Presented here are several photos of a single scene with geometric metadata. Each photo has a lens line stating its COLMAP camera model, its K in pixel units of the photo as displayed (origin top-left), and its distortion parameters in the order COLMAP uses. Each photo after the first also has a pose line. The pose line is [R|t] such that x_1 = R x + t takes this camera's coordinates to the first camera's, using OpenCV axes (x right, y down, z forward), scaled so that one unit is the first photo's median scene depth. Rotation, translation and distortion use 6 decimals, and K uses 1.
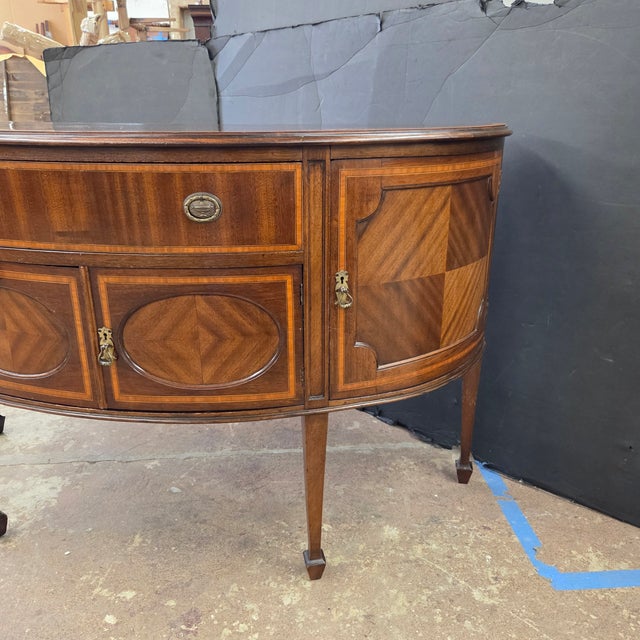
lens RADIAL K [[568.4, 0, 321.6], [0, 568.4, 323.2], [0, 0, 1]] dist [0.071363, -0.061159]
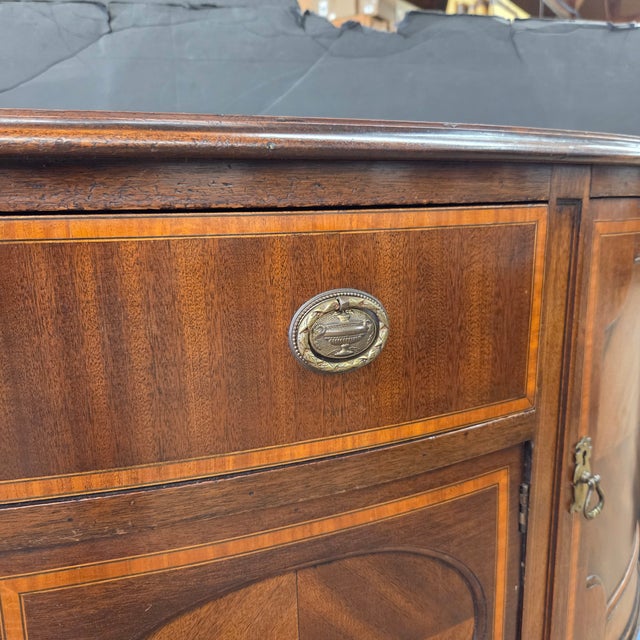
lens RADIAL K [[579.9, 0, 307.9], [0, 579.9, 319.6], [0, 0, 1]] dist [0.059489, -0.062454]
pose [[0.941226, -0.076860, 0.328917, -0.319760], [0.125479, 0.983646, -0.129214, -0.153465], [-0.313606, 0.162892, 0.935477, 0.621391]]
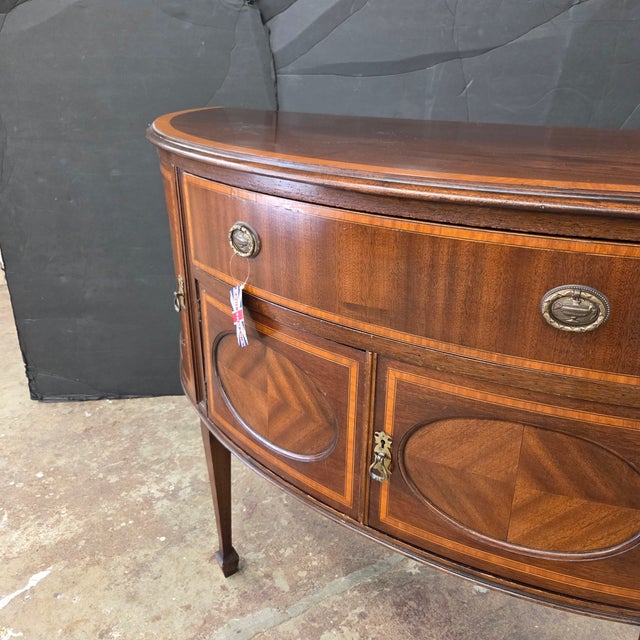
lens RADIAL K [[568.4, 0, 321.6], [0, 568.4, 323.2], [0, 0, 1]] dist [0.071363, -0.061159]
pose [[0.913759, 0.173097, -0.367535, -0.210115], [-0.144221, 0.983974, 0.104858, -0.196246], [0.379796, -0.042809, 0.924079, 0.307592]]
